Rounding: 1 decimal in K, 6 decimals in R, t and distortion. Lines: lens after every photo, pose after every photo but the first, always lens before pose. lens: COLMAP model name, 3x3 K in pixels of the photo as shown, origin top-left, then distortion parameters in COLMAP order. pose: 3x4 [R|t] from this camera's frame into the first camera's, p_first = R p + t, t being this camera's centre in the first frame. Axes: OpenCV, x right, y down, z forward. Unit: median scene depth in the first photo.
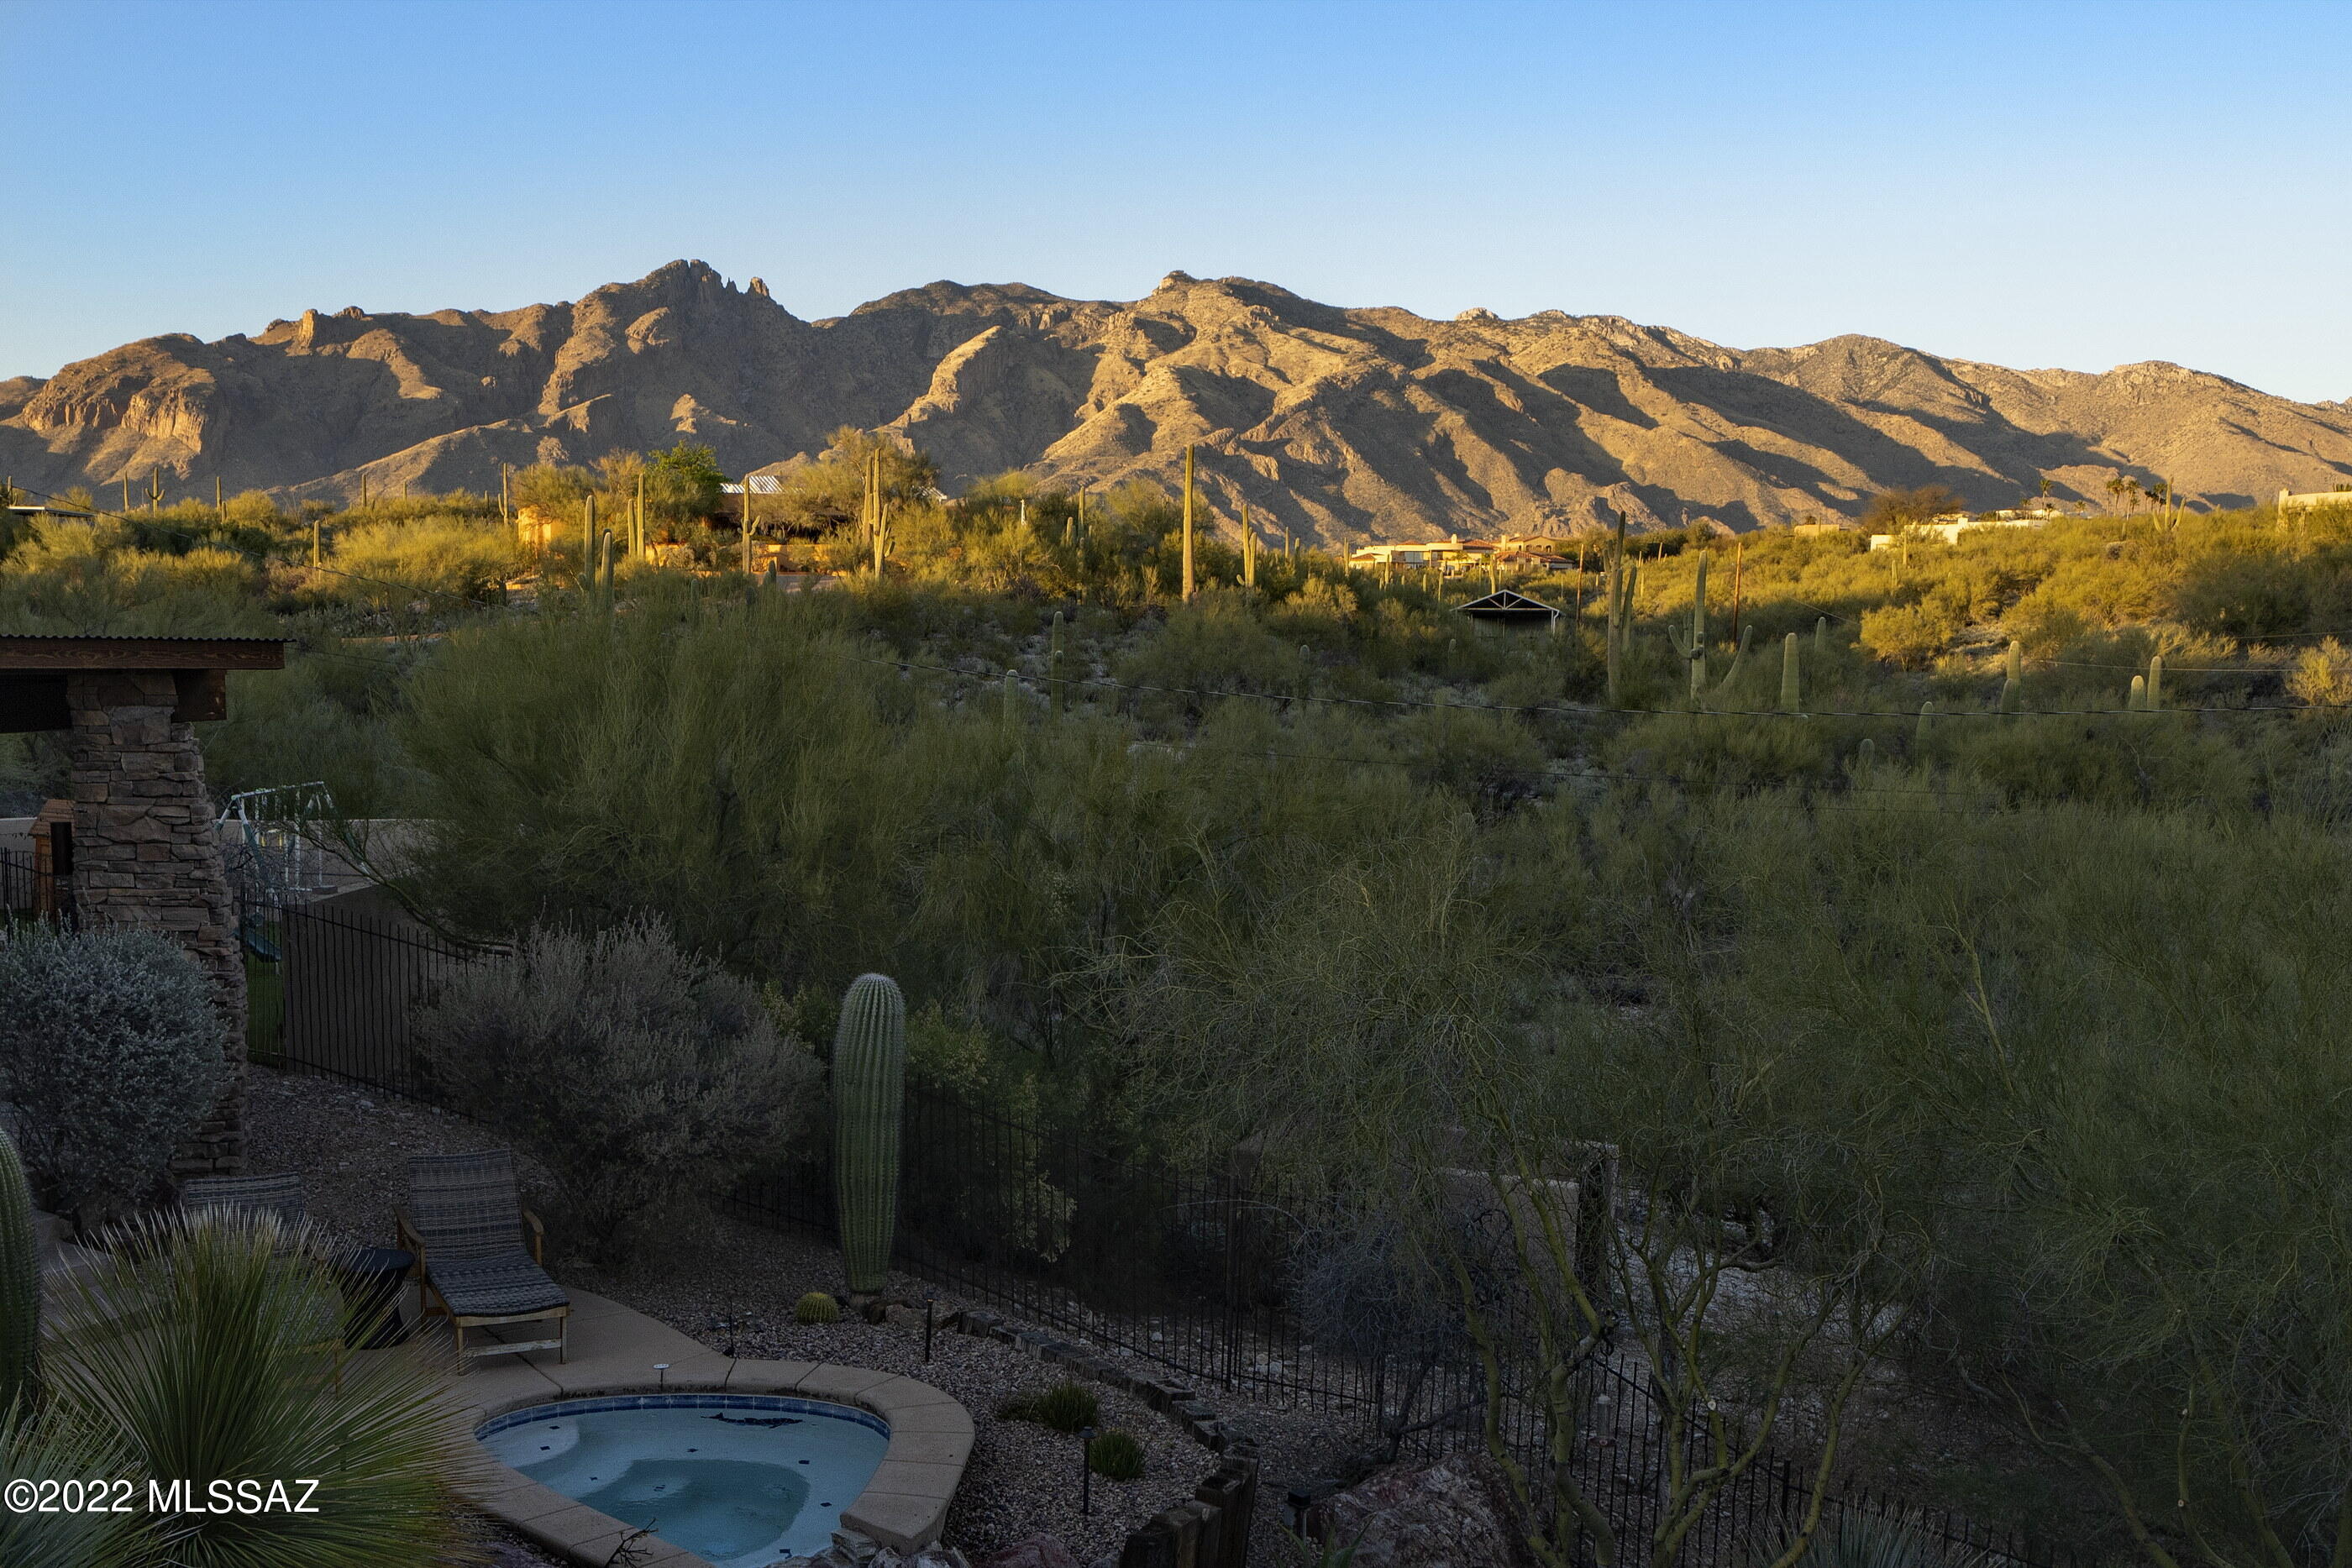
lens RADIAL K [[1119.8, 0, 1177.1], [0, 1119.8, 784.8], [0, 0, 1]] dist [-0.001952, 0.000372]
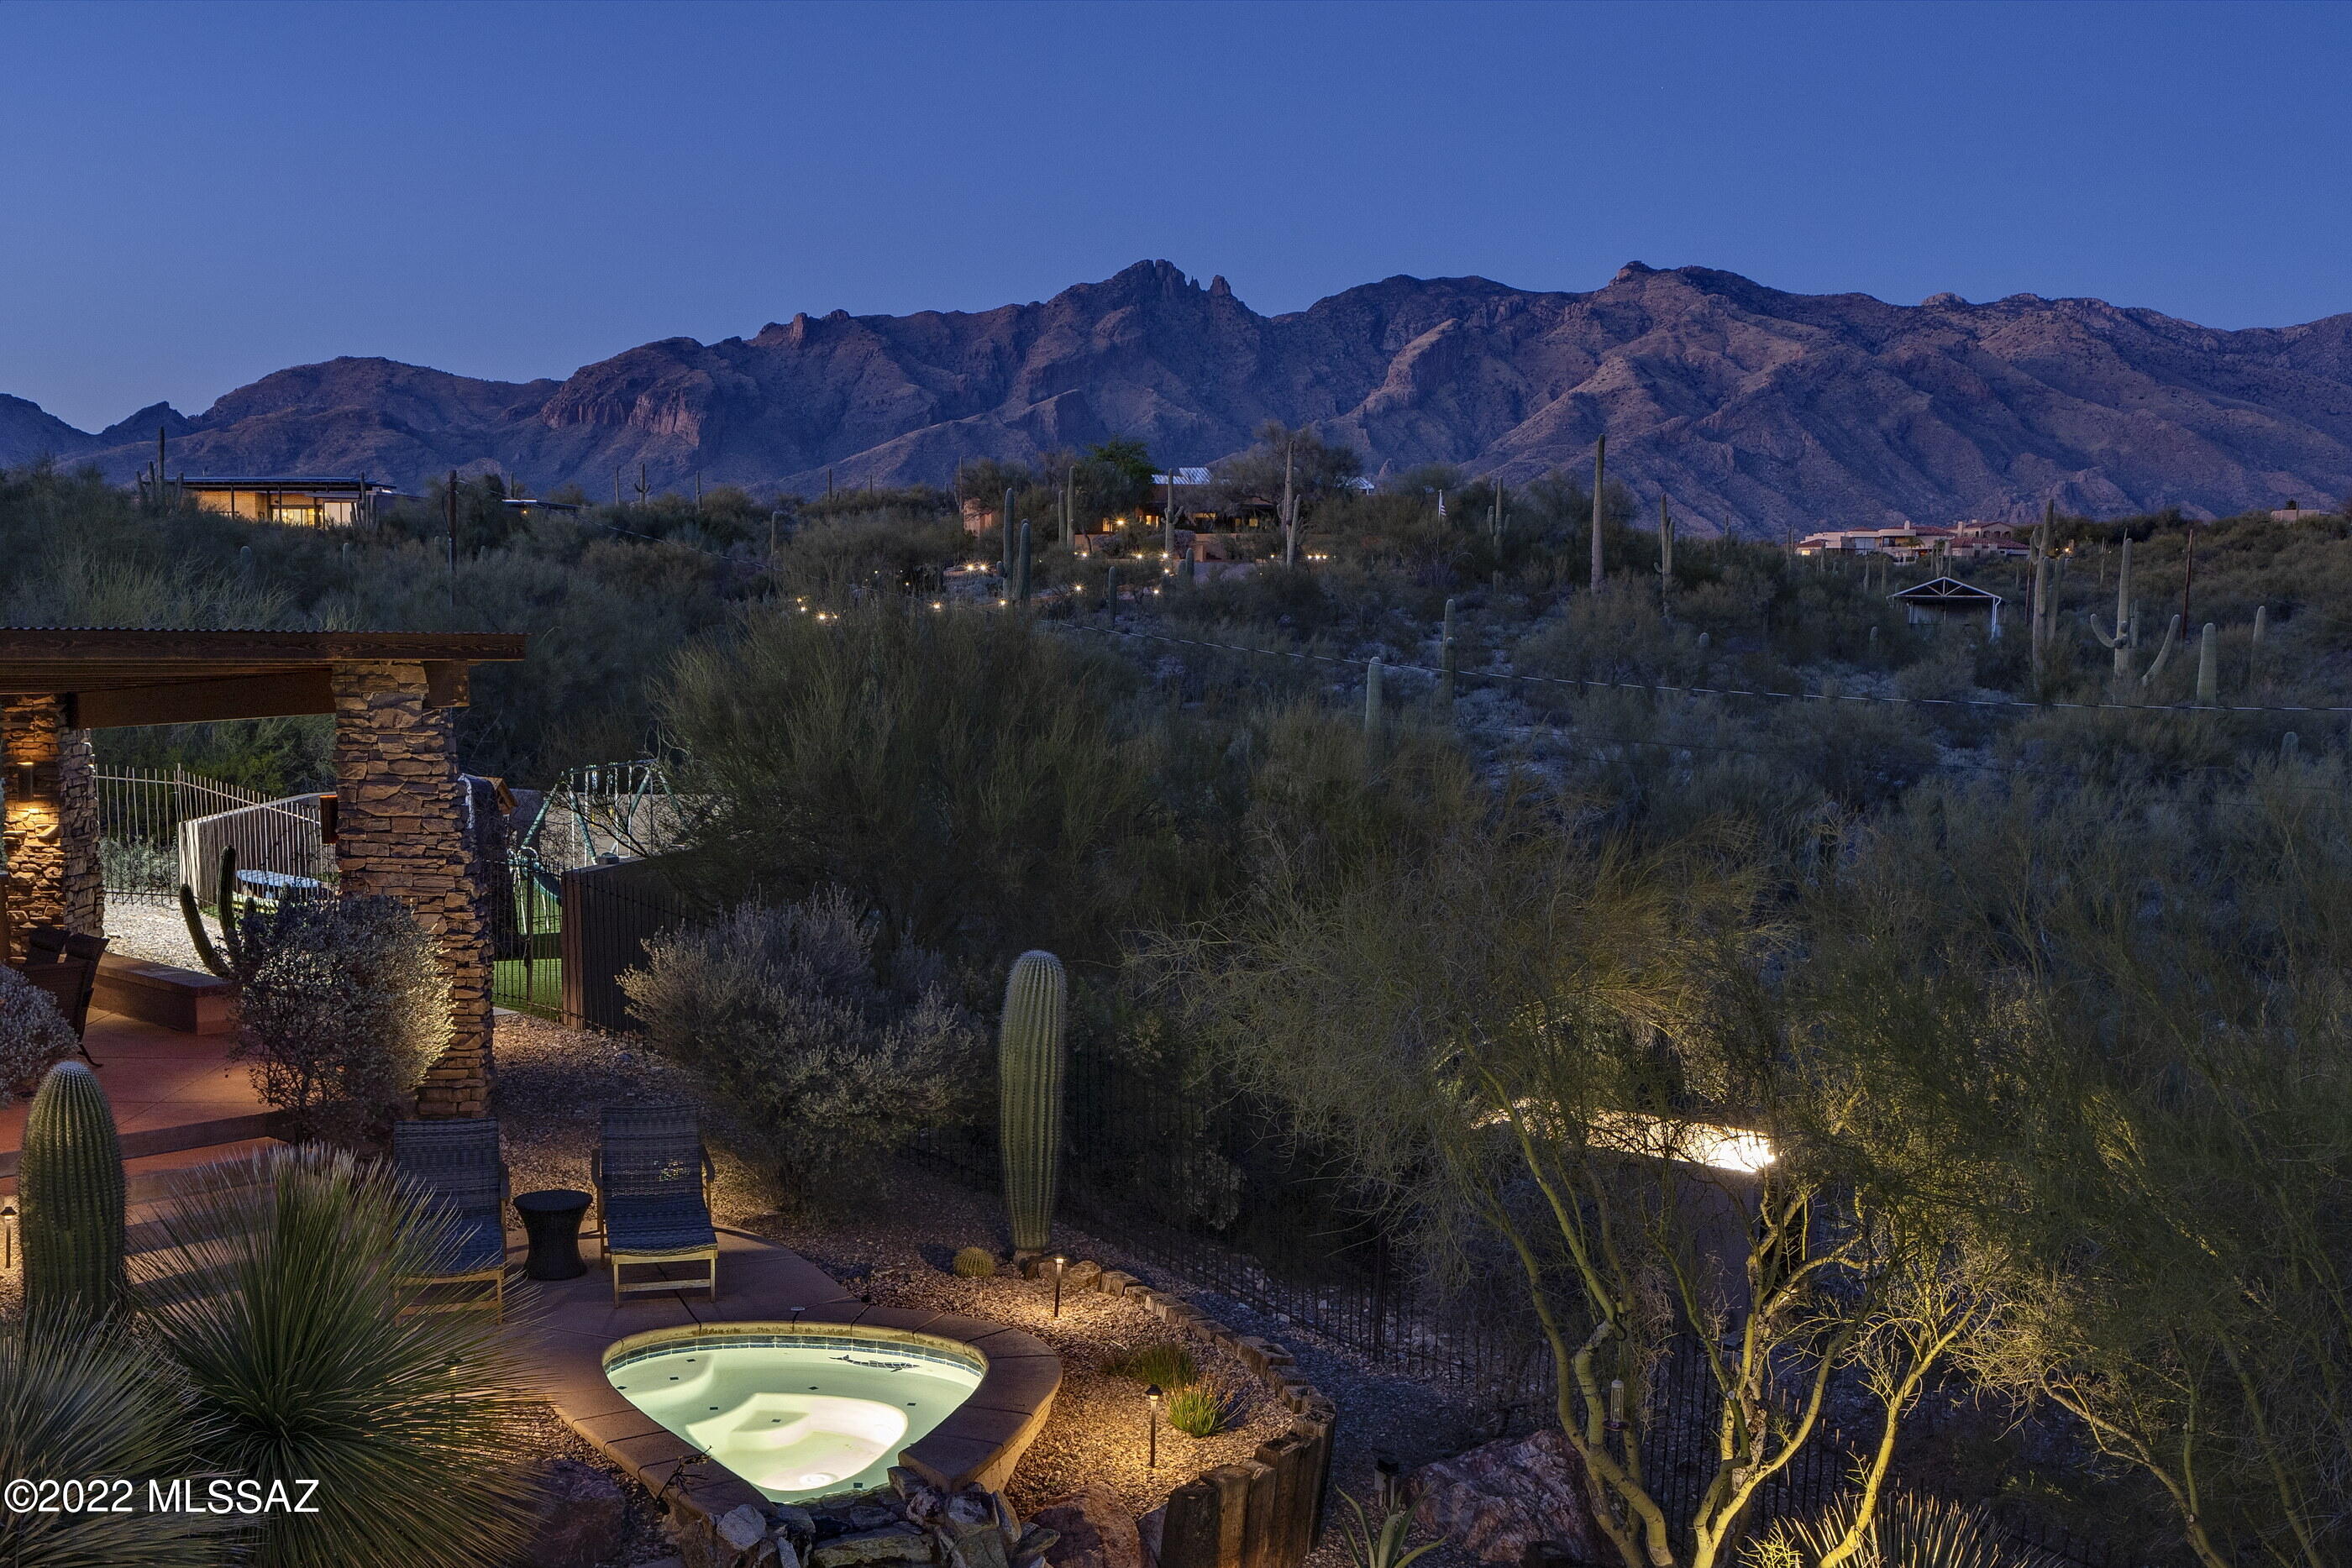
lens RADIAL K [[1061.3, 0, 1176.2], [0, 1061.3, 780.8], [0, 0, 1]] dist [-0.002304, 0.000522]
pose [[0.997466, 0.014324, -0.069685, -0.333299], [-0.014264, 0.999897, 0.001364, 0.016619], [0.069698, -0.000367, 0.997568, 0.010377]]
